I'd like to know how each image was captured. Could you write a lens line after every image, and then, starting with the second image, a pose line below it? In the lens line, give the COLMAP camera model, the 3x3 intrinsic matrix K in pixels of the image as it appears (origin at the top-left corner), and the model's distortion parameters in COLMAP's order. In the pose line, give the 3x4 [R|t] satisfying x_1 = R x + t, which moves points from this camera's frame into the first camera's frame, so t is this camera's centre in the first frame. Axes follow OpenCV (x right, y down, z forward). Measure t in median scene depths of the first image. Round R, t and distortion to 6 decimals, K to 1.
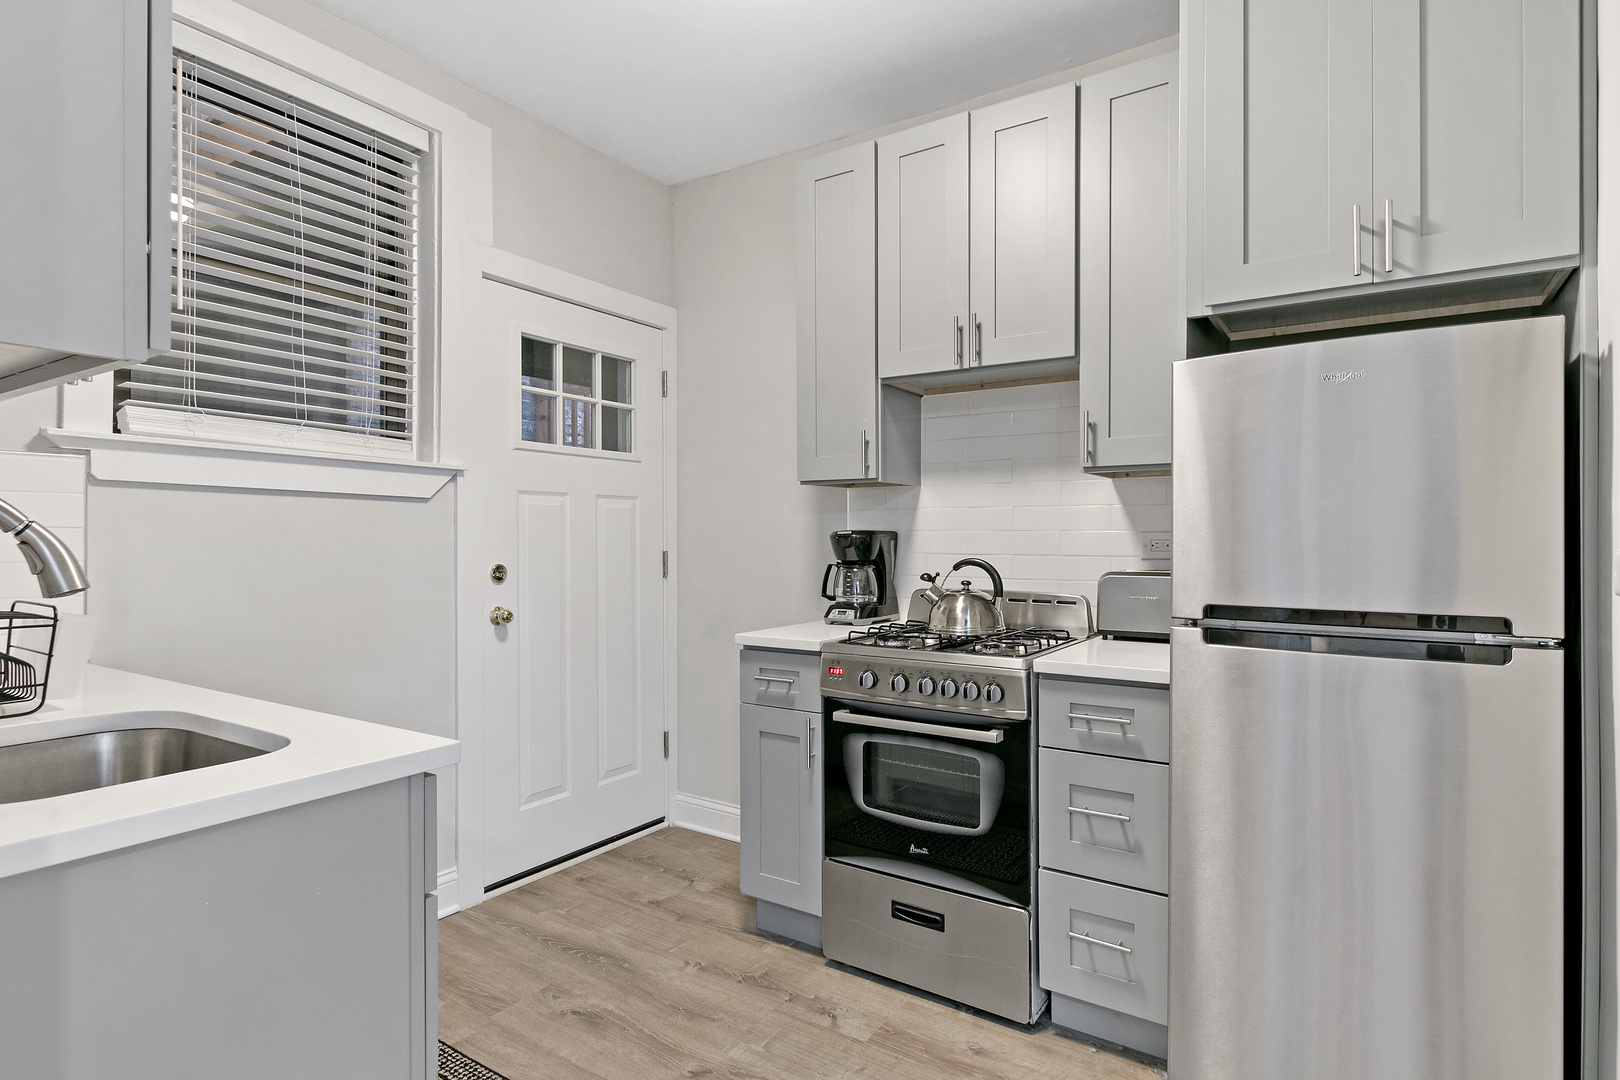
lens RADIAL K [[826.1, 0, 811.3], [0, 826.1, 537.9], [0, 0, 1]] dist [-0.016399, 0.001217]
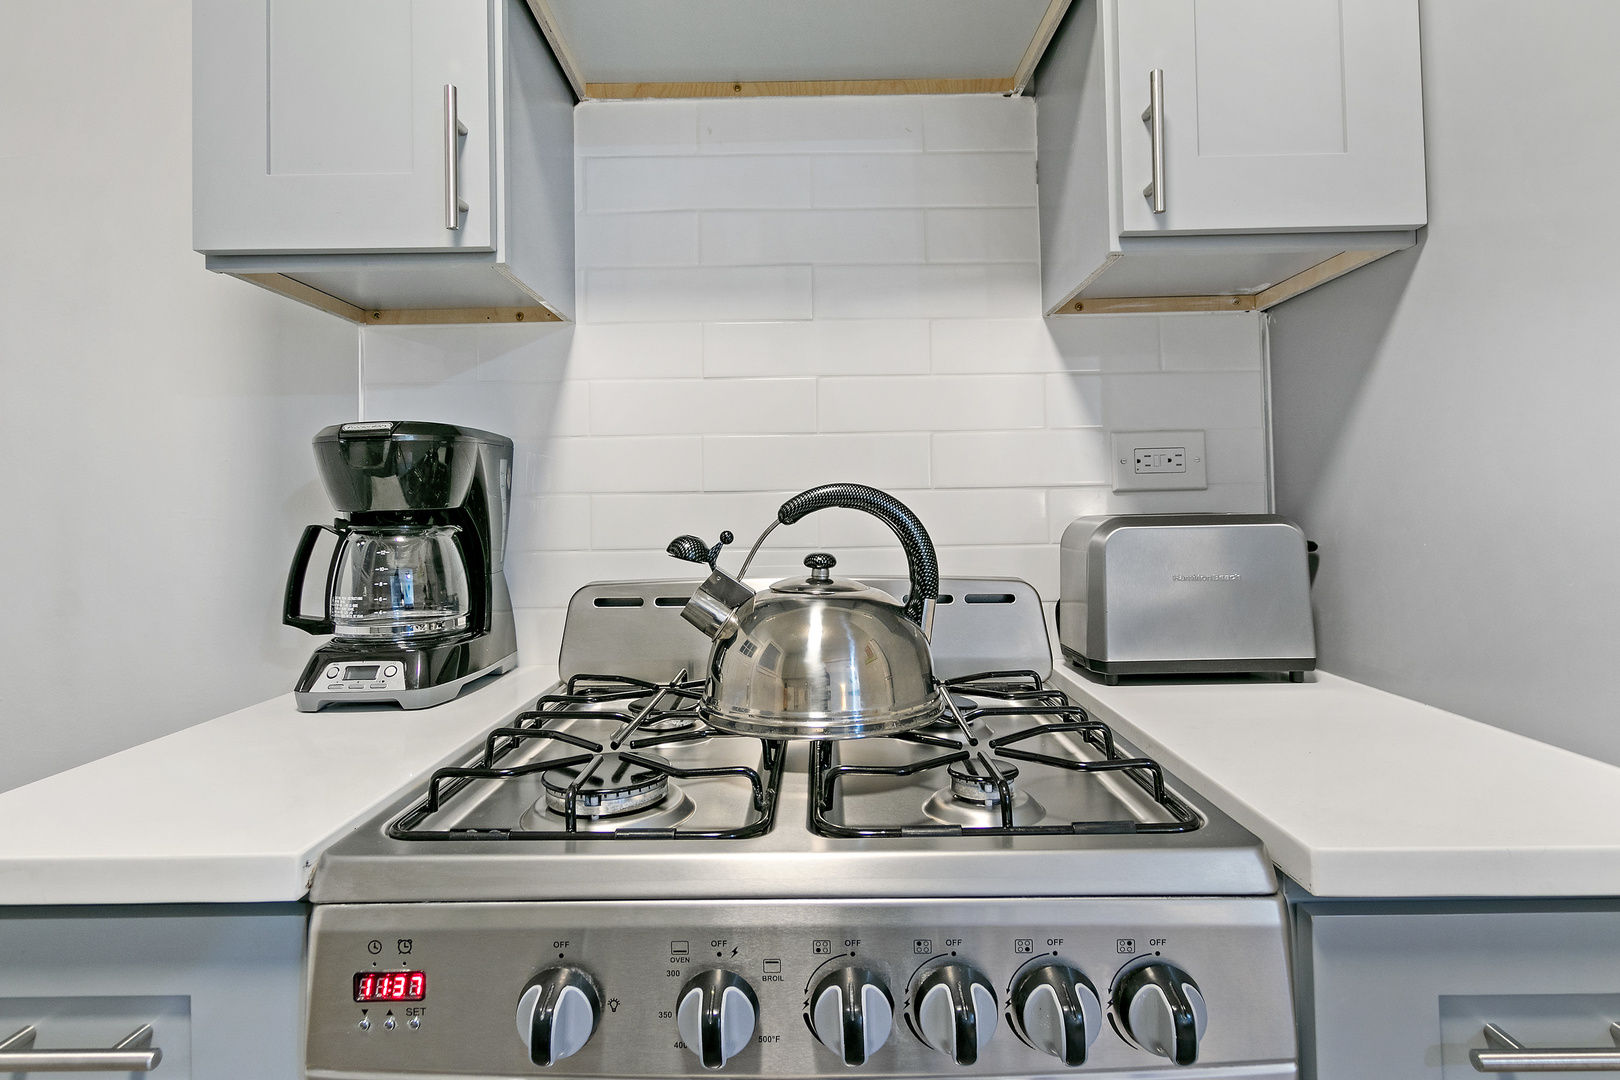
lens RADIAL K [[826.1, 0, 772.4], [0, 826.1, 485.0], [0, 0, 1]] dist [-0.016399, 0.001217]
pose [[0.836405, 0.006071, 0.548079, -0.004583], [0.015518, 0.999276, -0.034749, 0.030941], [-0.547893, 0.037569, 0.835704, 0.638125]]
